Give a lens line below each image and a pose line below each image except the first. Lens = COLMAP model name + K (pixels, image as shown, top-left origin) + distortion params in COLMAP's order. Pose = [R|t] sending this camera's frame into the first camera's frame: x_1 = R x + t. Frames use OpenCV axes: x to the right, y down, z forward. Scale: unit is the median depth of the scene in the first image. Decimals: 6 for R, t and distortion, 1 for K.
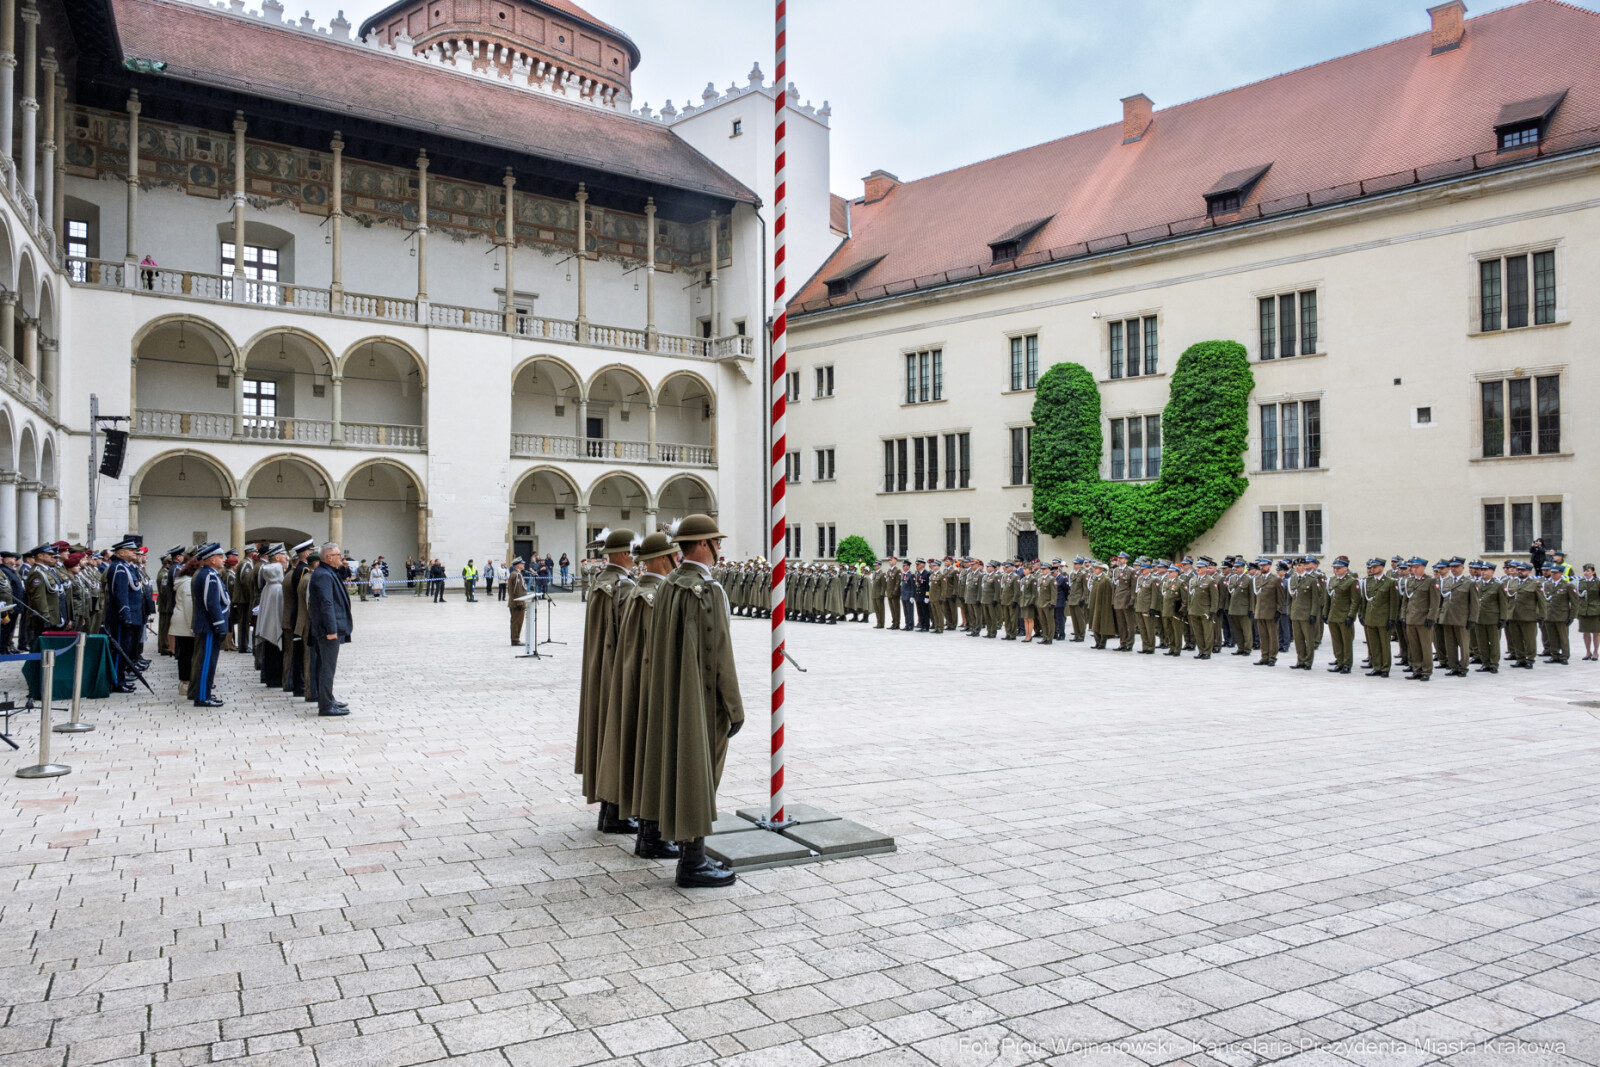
lens RADIAL K [[1092.5, 0, 755.7], [0, 1092.5, 536.3], [0, 0, 1]] dist [0.007975, -0.003610]
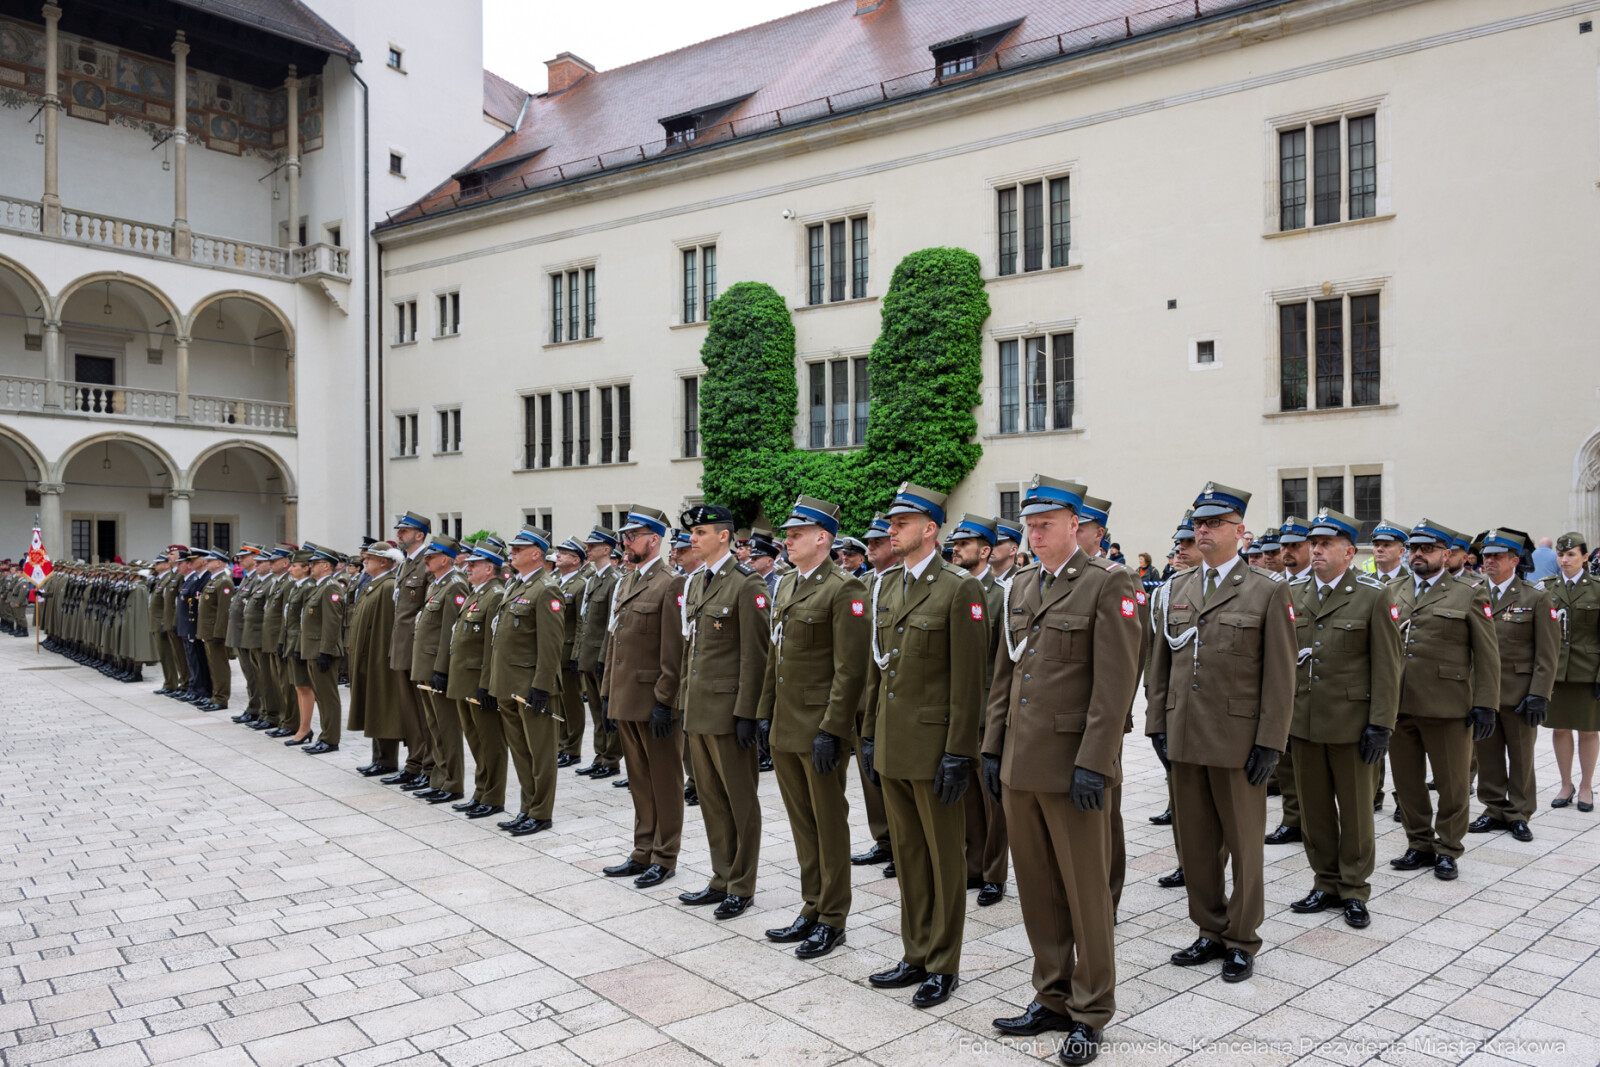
lens RADIAL K [[1142.4, 0, 810.9], [0, 1142.4, 570.6], [0, 0, 1]] dist [0.000801, -0.001527]
pose [[0.979757, -0.003996, 0.200152, 0.180033], [-0.000206, 0.999780, 0.020970, 0.011861], [-0.200191, -0.020587, 0.979540, 0.276741]]
